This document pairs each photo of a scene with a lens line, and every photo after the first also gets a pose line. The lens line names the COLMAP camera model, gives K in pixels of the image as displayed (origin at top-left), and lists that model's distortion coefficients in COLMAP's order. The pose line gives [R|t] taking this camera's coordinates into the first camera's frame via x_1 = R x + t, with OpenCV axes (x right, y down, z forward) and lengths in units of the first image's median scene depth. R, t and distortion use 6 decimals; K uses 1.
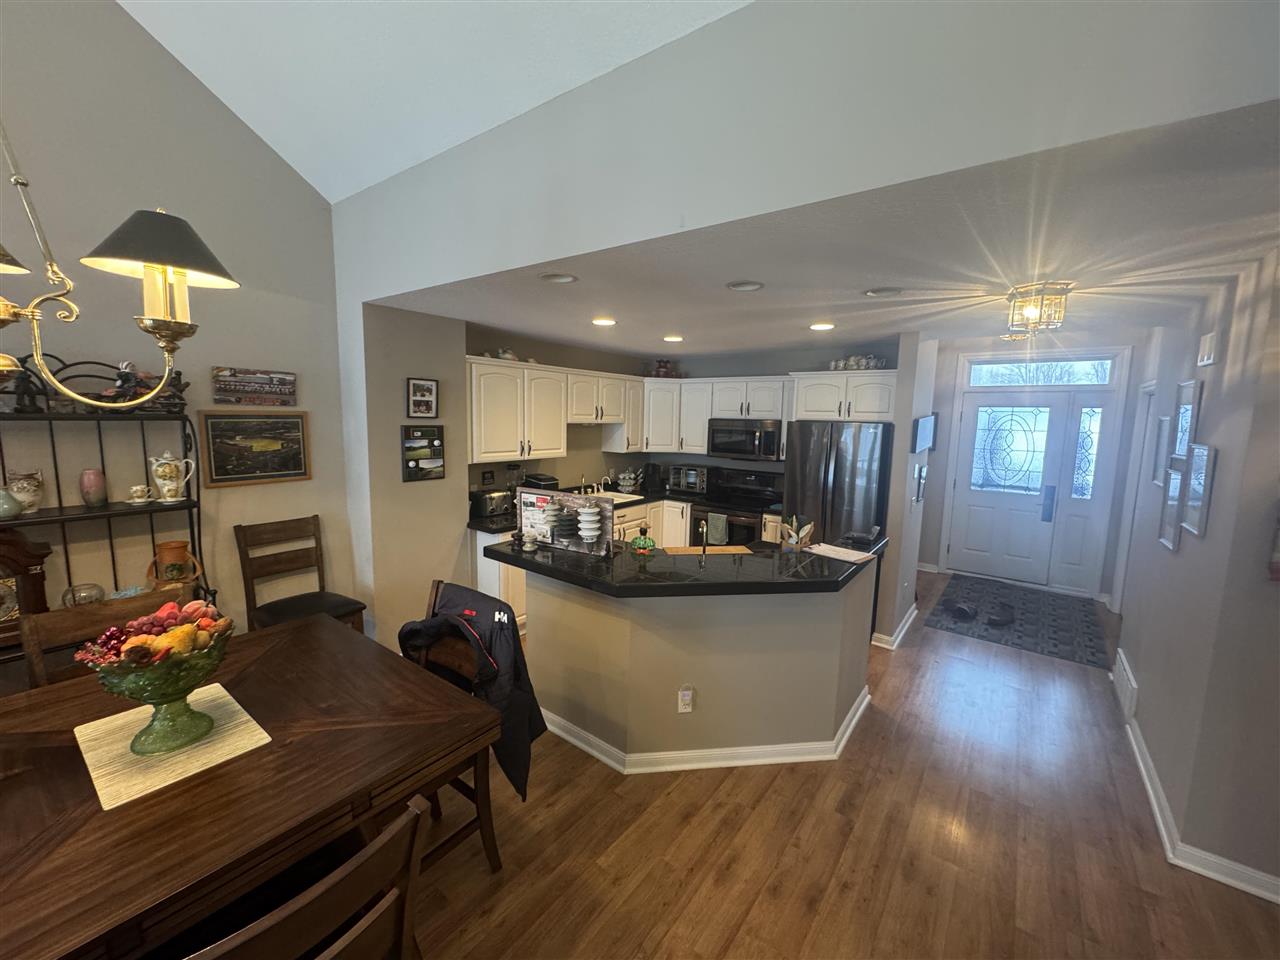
lens RADIAL K [[510.9, 0, 635.7], [0, 510.9, 479.9], [0, 0, 1]] dist [-0.002709, 0.000158]
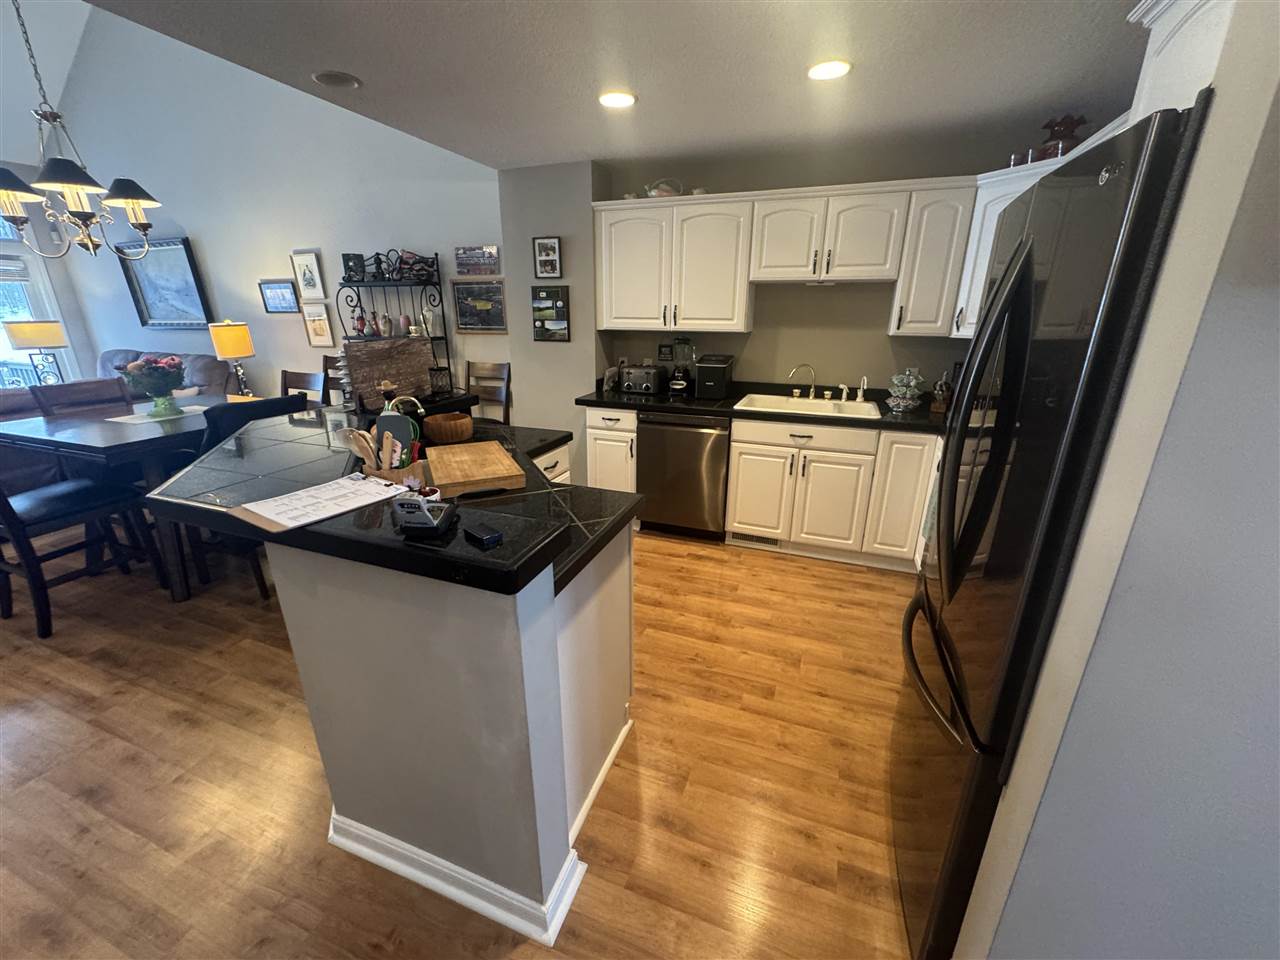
lens RADIAL K [[510.9, 0, 641.4], [0, 510.9, 478.7], [0, 0, 1]] dist [-0.002709, 0.000158]
pose [[0.282107, 0.279686, -0.917710, 0.690939], [-0.119638, 0.959352, 0.255599, -0.019337], [0.951894, 0.037687, 0.304101, 0.878762]]
